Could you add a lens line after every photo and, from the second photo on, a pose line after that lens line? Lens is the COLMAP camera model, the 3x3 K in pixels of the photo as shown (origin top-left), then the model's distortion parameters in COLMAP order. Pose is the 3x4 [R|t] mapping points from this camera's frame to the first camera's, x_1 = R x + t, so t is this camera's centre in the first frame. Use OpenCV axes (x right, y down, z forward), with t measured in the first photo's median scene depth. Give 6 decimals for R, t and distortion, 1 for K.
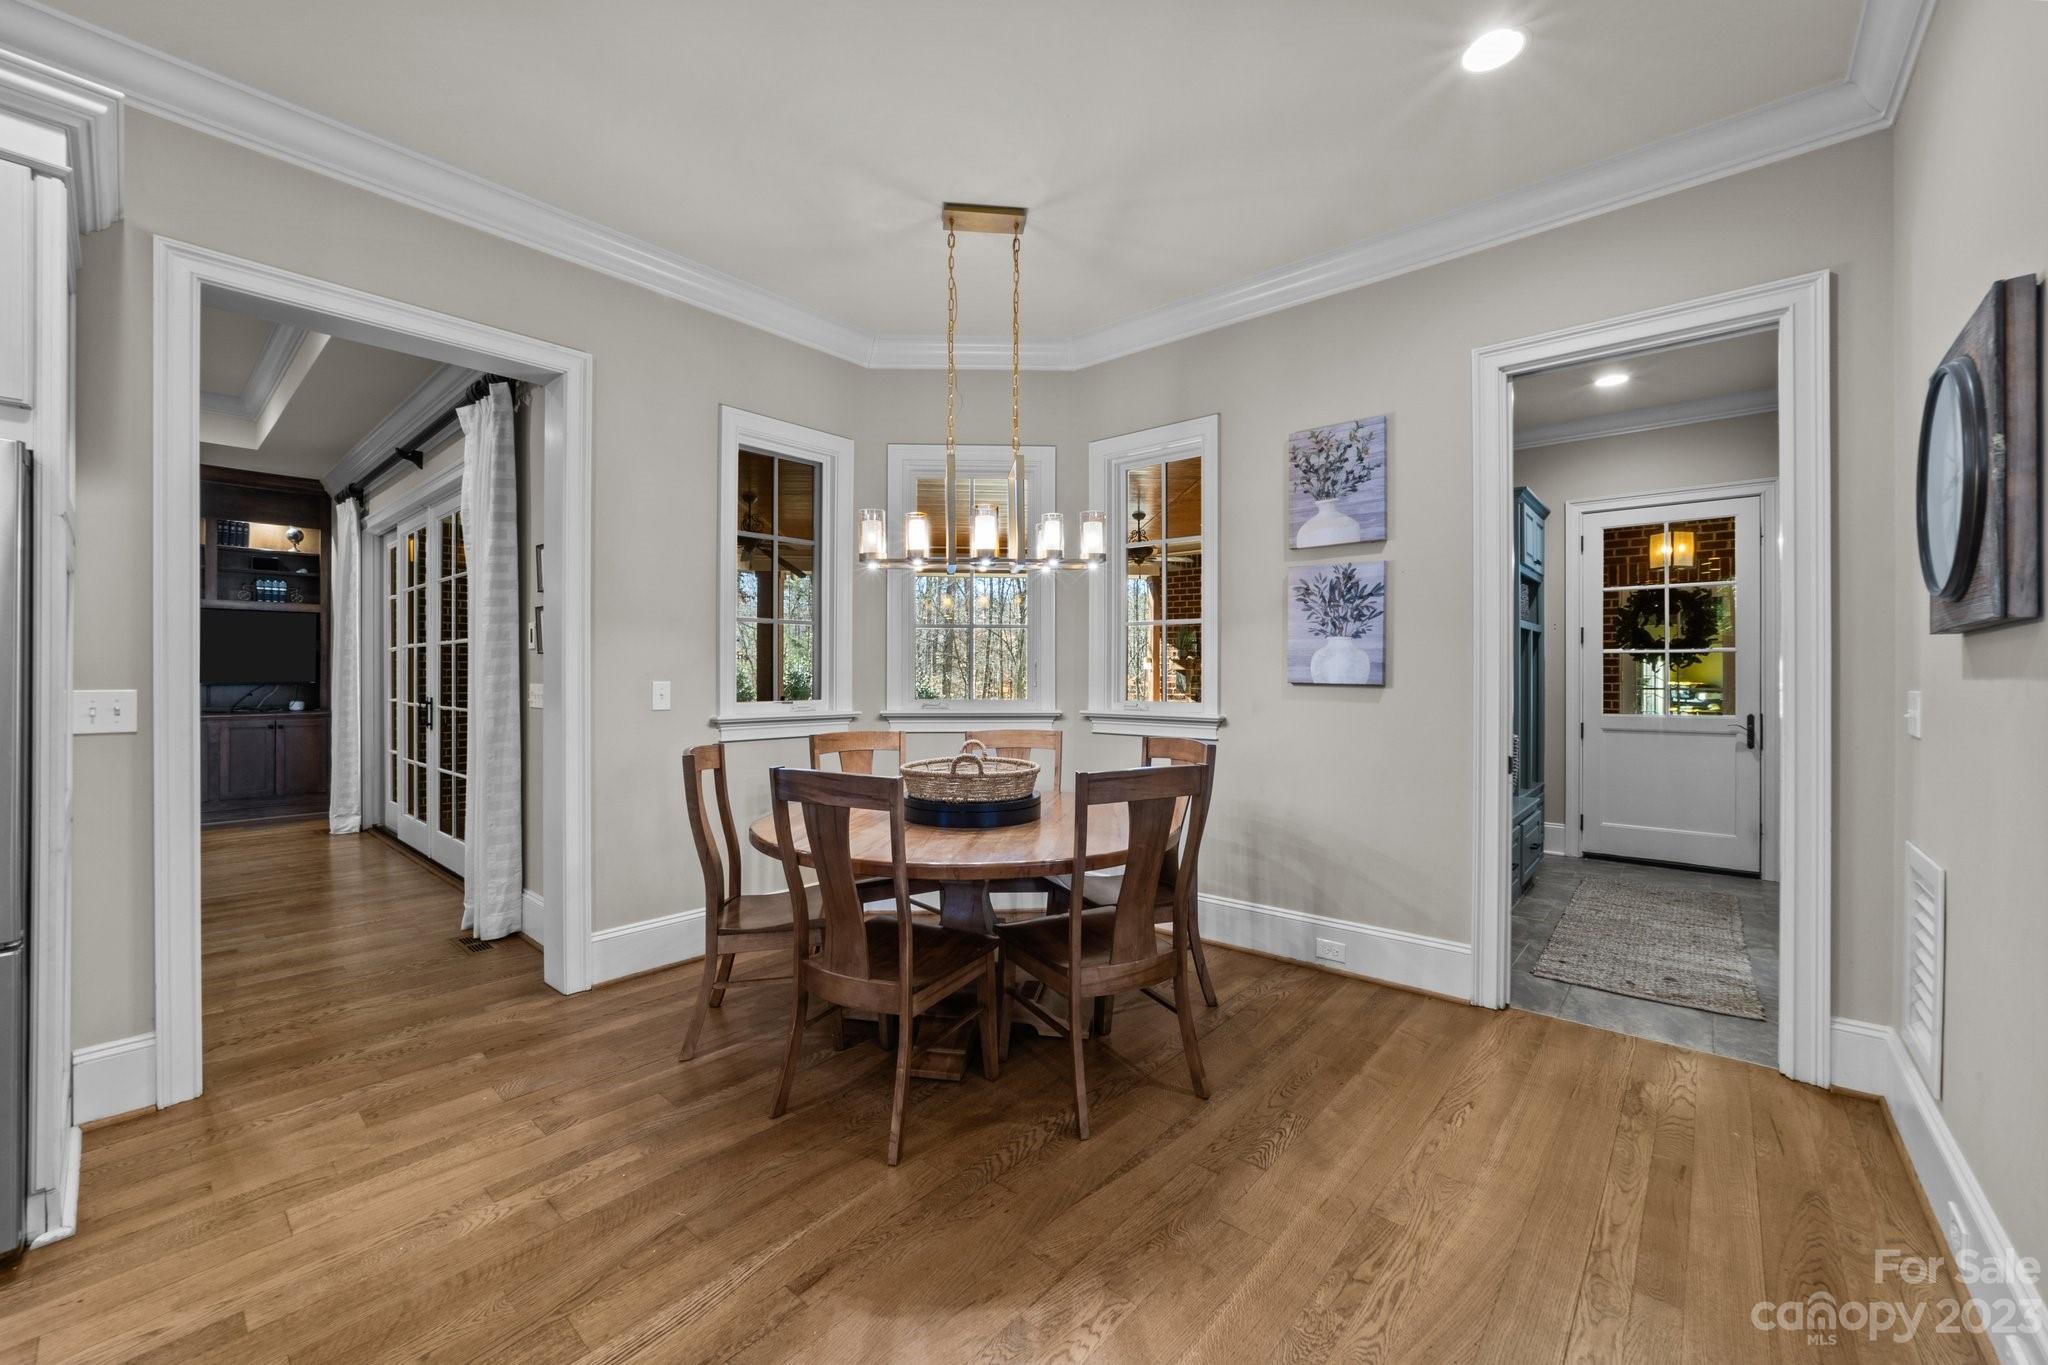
lens RADIAL K [[800.0, 0, 1023.0], [0, 800.0, 672.7], [0, 0, 1]] dist [-0.022009, 0.003476]
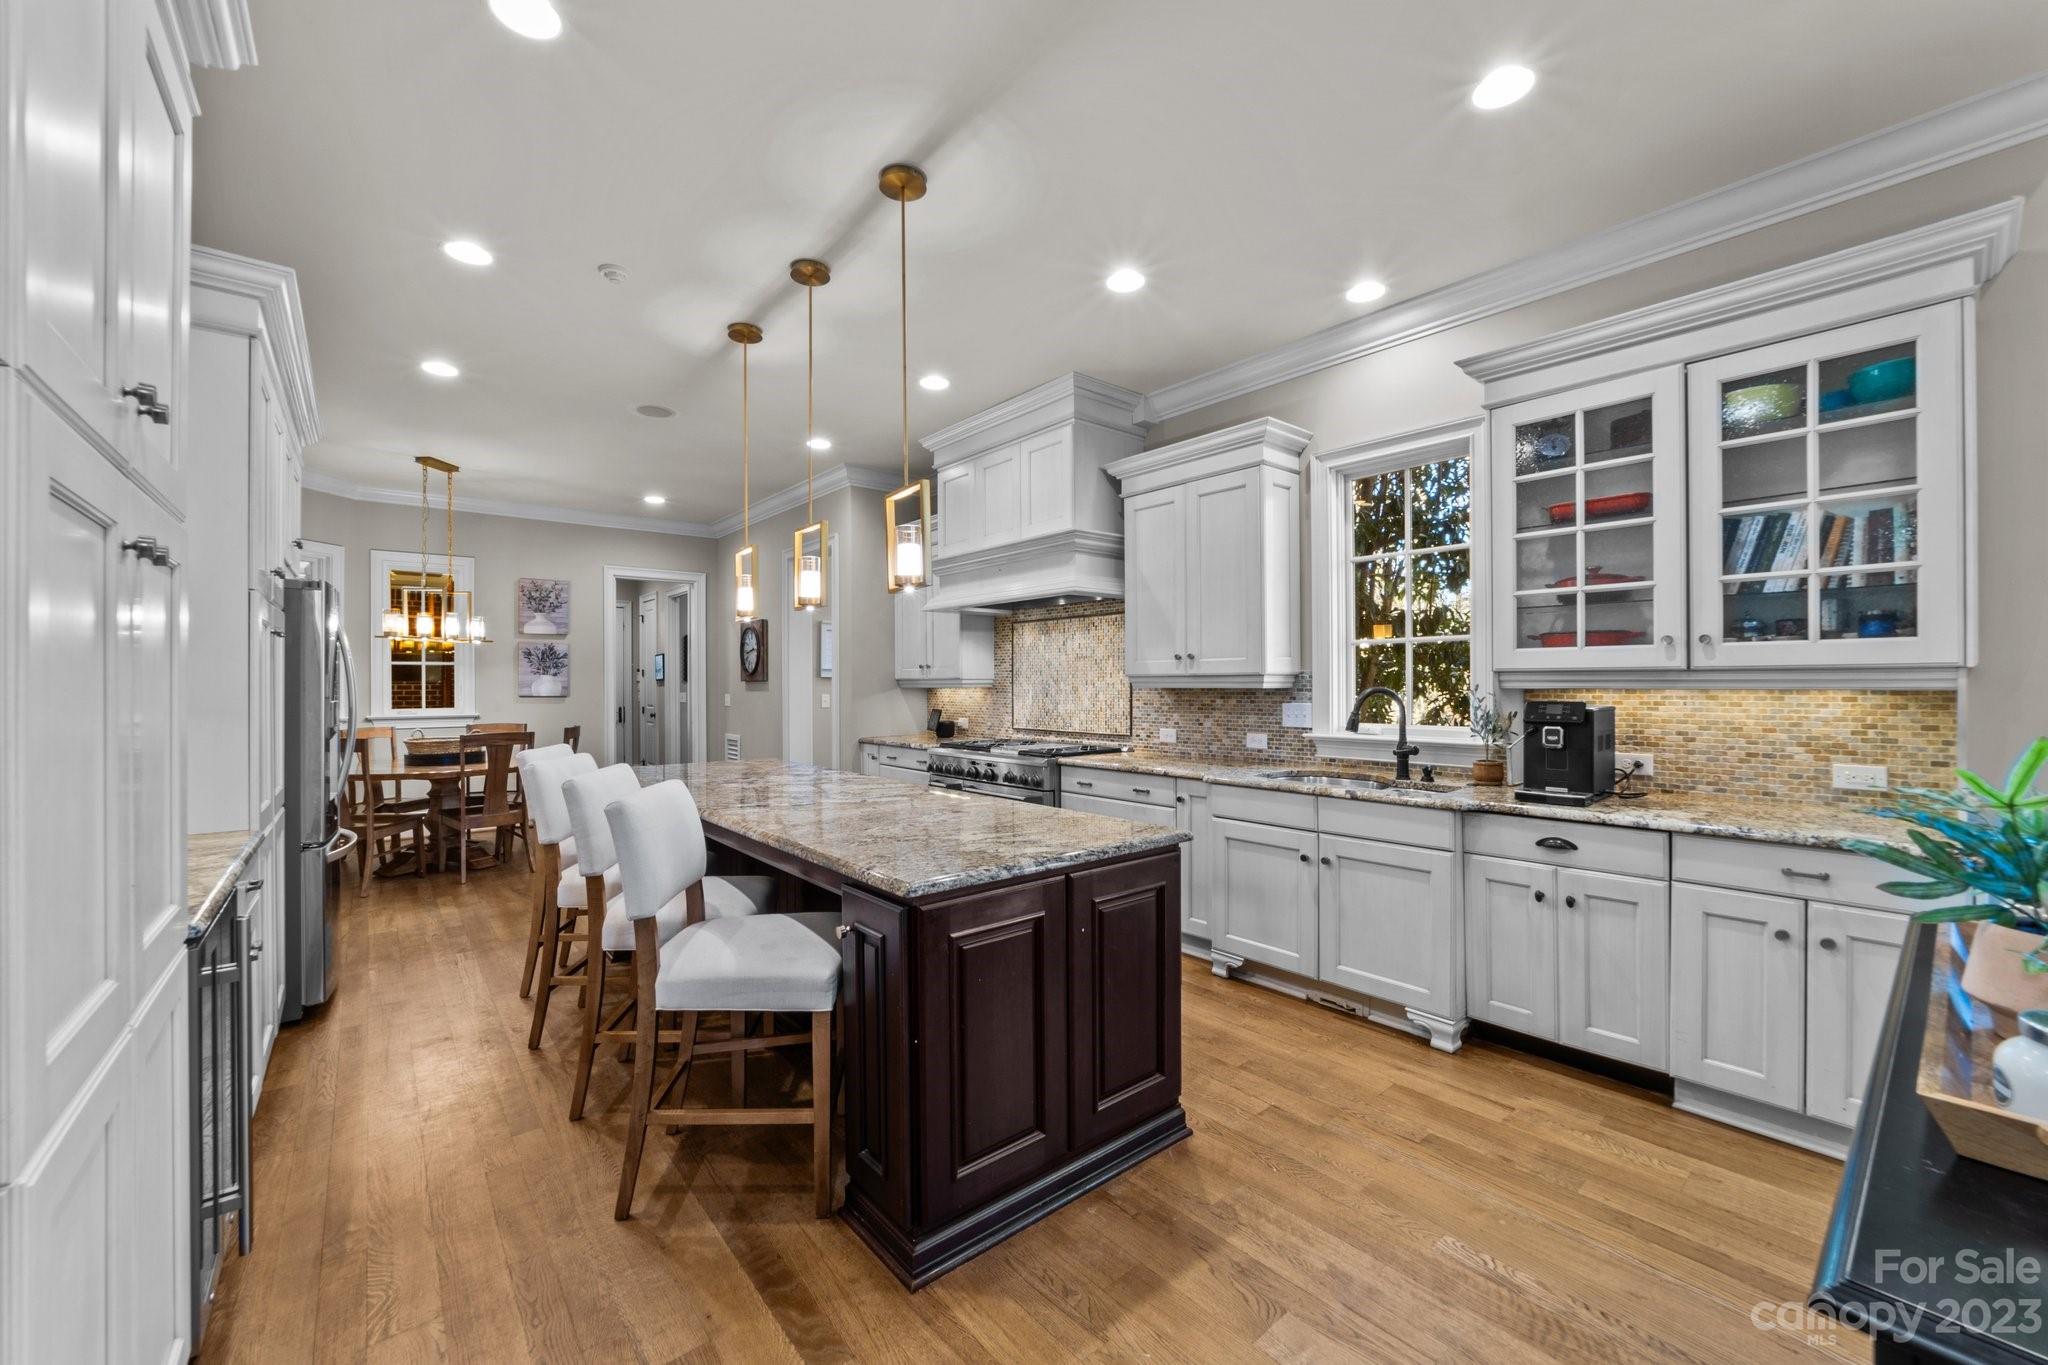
lens RADIAL K [[800.0, 0, 1047.6], [0, 800.0, 685.1], [0, 0, 1]] dist [-0.022009, 0.003476]
pose [[0.147109, -0.006723, 0.989097, -2.979905], [0.002109, 0.999977, 0.006483, -0.053438], [-0.989118, 0.001132, 0.147120, -1.348340]]
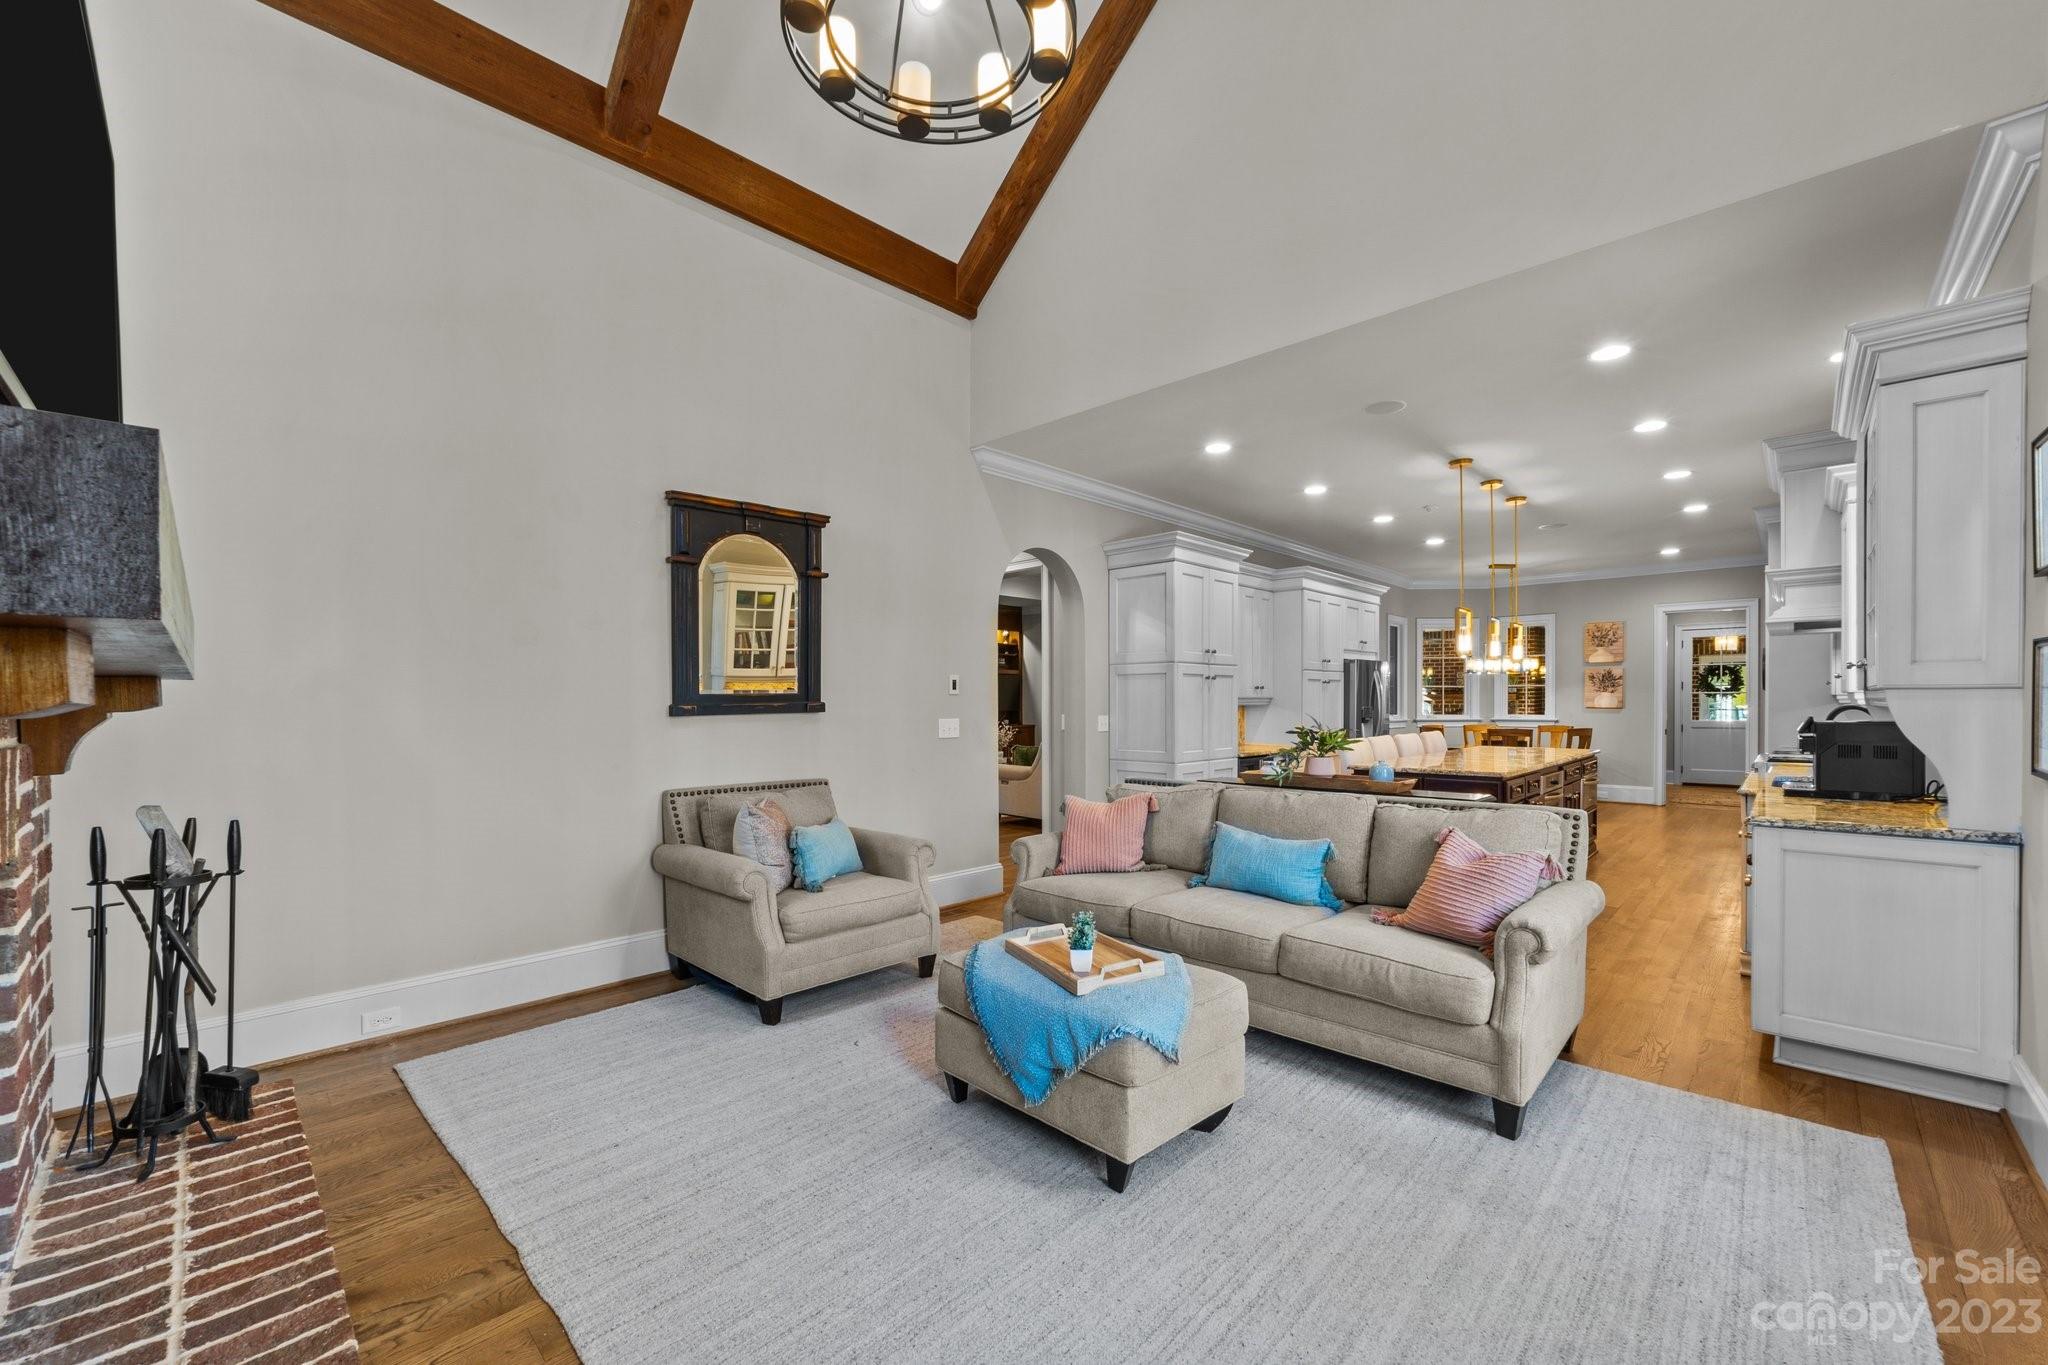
lens RADIAL K [[800.0, 0, 1014.1], [0, 800.0, 699.9], [0, 0, 1]] dist [-0.022009, 0.003476]
pose [[0.997980, -0.004723, -0.063356, -3.127375], [0.004857, 0.999986, 0.001967, -0.060103], [0.063346, -0.002271, 0.997989, -4.057643]]
